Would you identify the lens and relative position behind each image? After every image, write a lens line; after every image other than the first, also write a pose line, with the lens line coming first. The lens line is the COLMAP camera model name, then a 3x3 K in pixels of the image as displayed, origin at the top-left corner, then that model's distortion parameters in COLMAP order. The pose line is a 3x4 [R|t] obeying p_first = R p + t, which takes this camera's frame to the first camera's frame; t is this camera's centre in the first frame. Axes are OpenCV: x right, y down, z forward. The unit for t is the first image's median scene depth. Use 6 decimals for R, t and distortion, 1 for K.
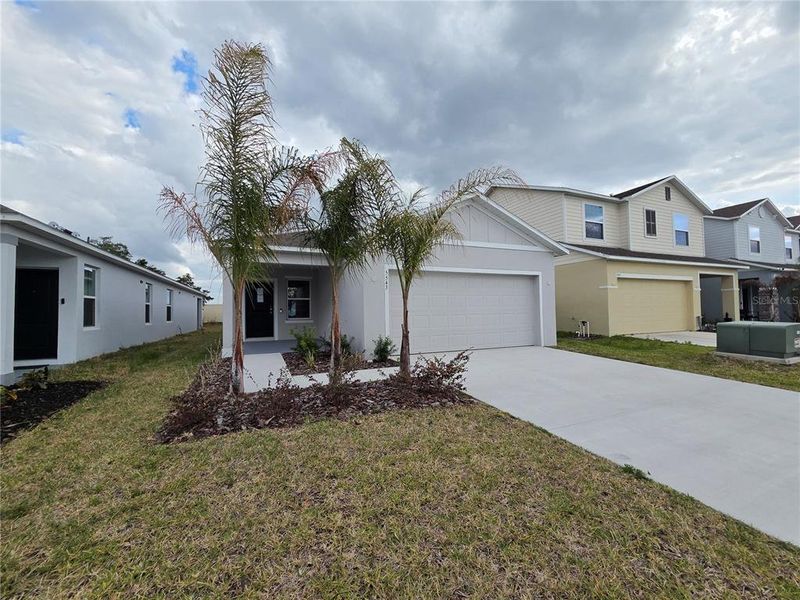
lens RADIAL K [[326.5, 0, 397.5], [0, 326.5, 300.6], [0, 0, 1]] dist [-0.000345, -0.000935]
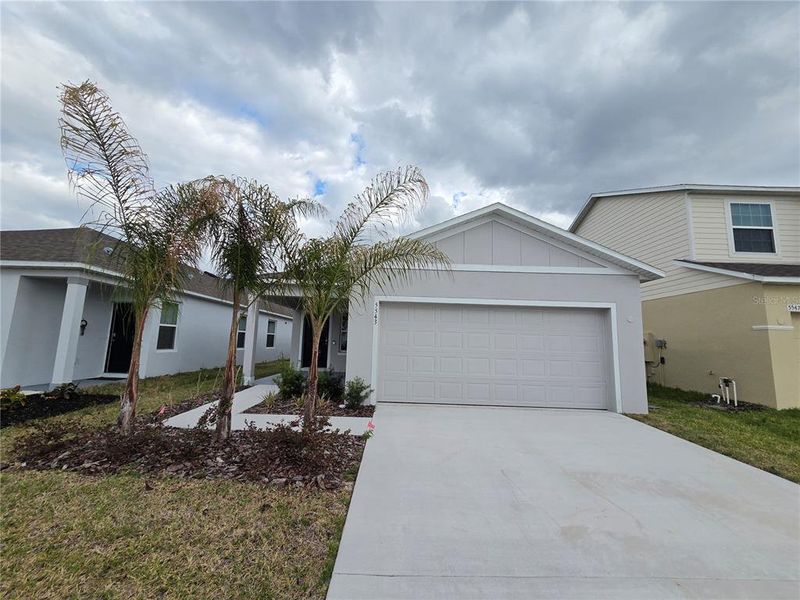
lens RADIAL K [[326.5, 0, 397.8], [0, 326.5, 302.0], [0, 0, 1]] dist [-0.000345, -0.000935]
pose [[0.914826, -0.007097, -0.403786, 0.298764], [-0.031602, 0.995522, -0.089097, -0.013776], [0.402610, 0.094268, 0.910505, 0.176308]]
